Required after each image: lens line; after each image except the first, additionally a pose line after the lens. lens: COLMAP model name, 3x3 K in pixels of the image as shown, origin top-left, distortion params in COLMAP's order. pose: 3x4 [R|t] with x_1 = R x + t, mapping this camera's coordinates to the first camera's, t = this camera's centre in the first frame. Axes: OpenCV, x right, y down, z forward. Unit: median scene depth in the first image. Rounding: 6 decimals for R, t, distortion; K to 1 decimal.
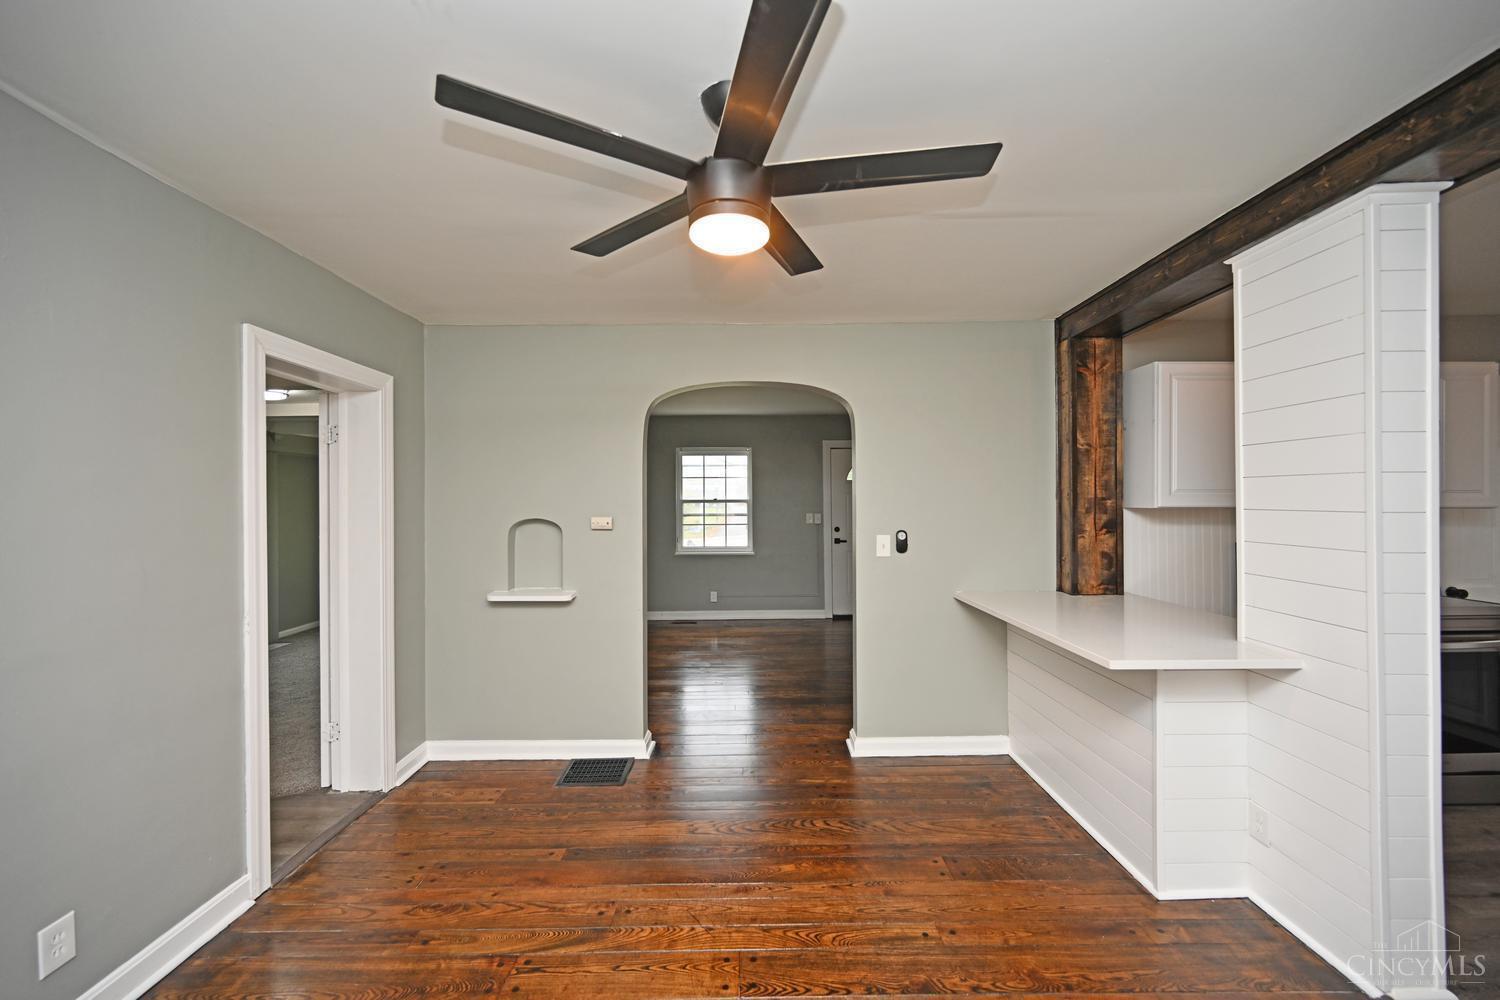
lens RADIAL K [[591.4, 0, 757.2], [0, 591.4, 499.5], [0, 0, 1]] dist [-0.003729, 0.001417]
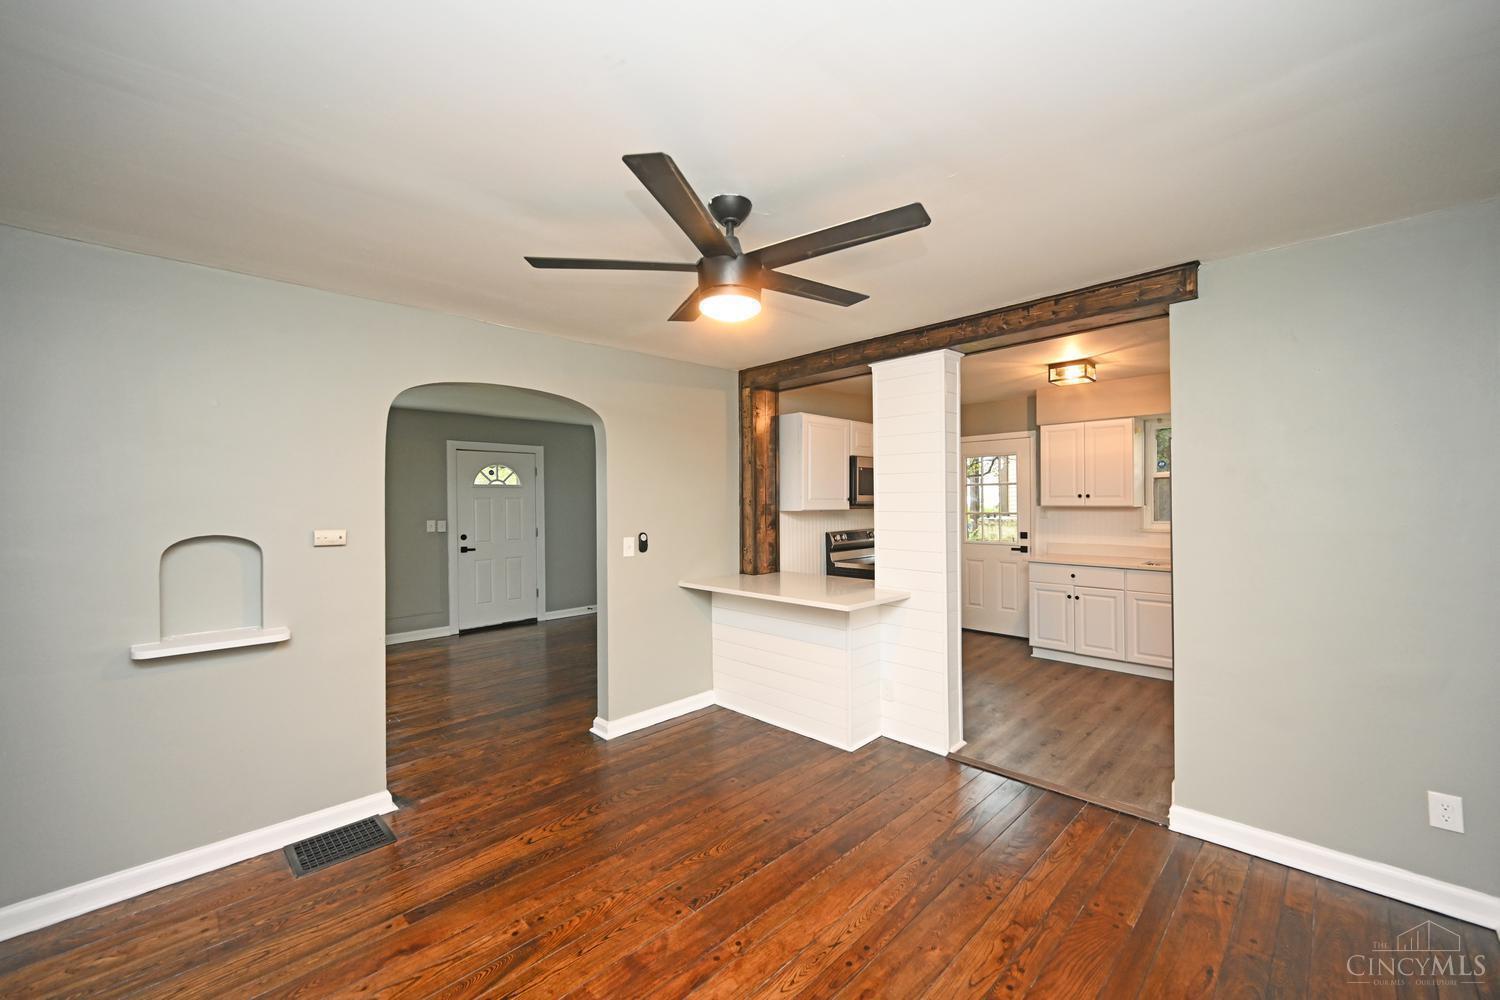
lens RADIAL K [[591.4, 0, 769.9], [0, 591.4, 501.4], [0, 0, 1]] dist [-0.003729, 0.001417]
pose [[0.702429, -0.000144, 0.711754, -0.444944], [0.002758, 0.999993, -0.002519, -0.005931], [-0.711749, 0.003733, 0.702424, 0.009387]]
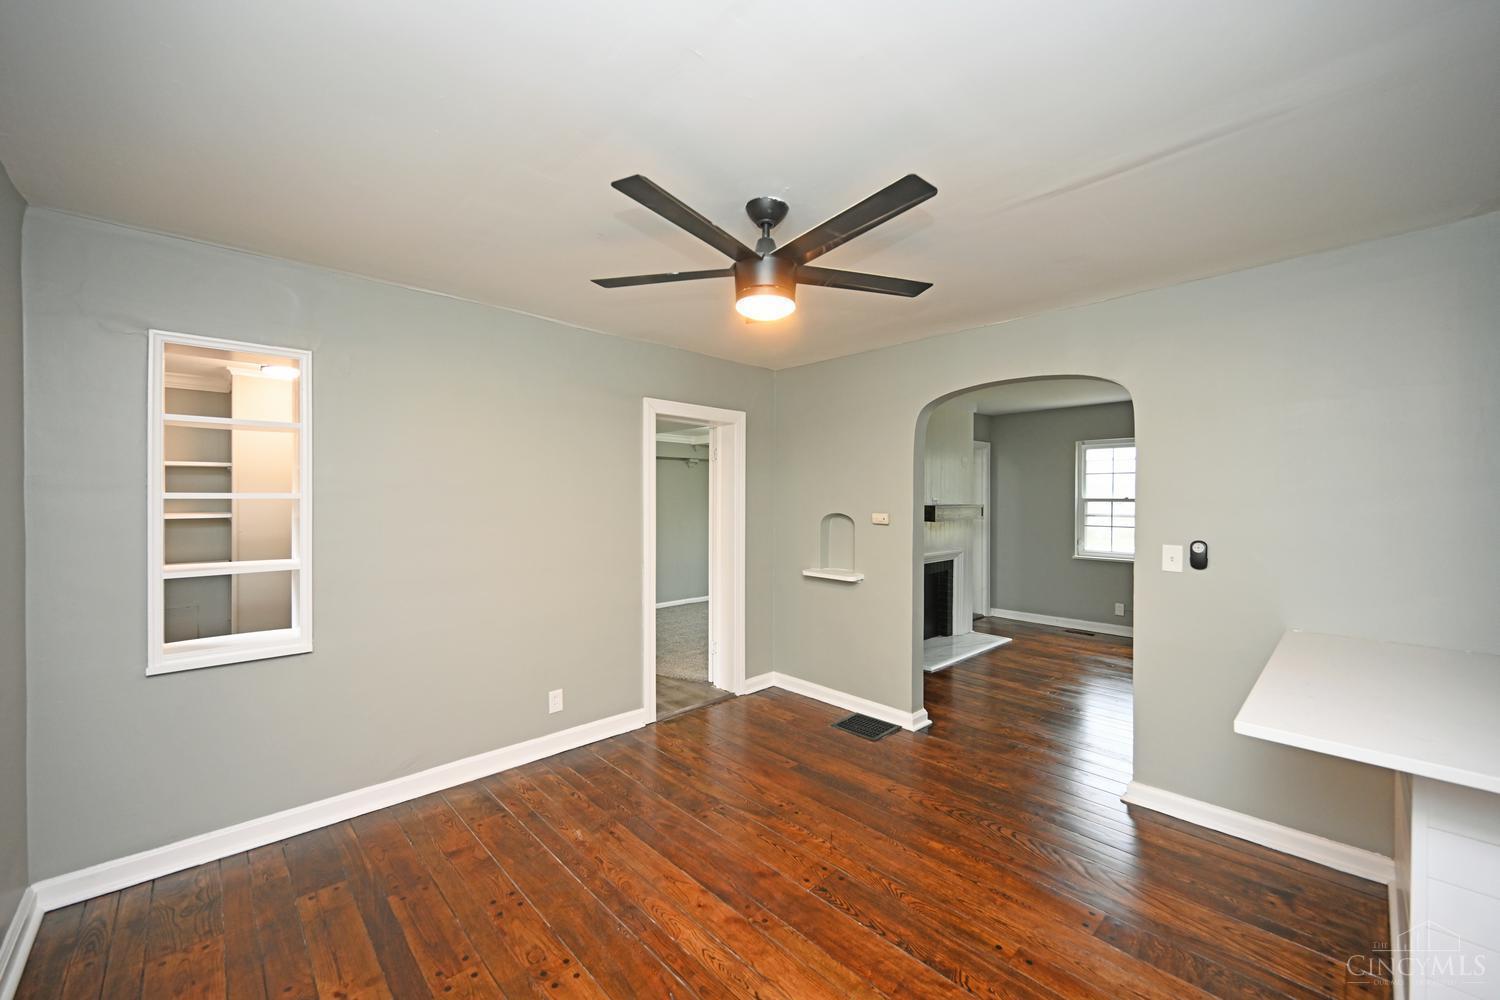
lens RADIAL K [[591.4, 0, 759.0], [0, 591.4, 503.1], [0, 0, 1]] dist [-0.003729, 0.001417]
pose [[0.684083, 0.014490, -0.729260, 0.456281], [-0.004556, 0.999868, 0.015593, -0.009237], [0.729390, -0.007344, 0.684059, 0.027922]]
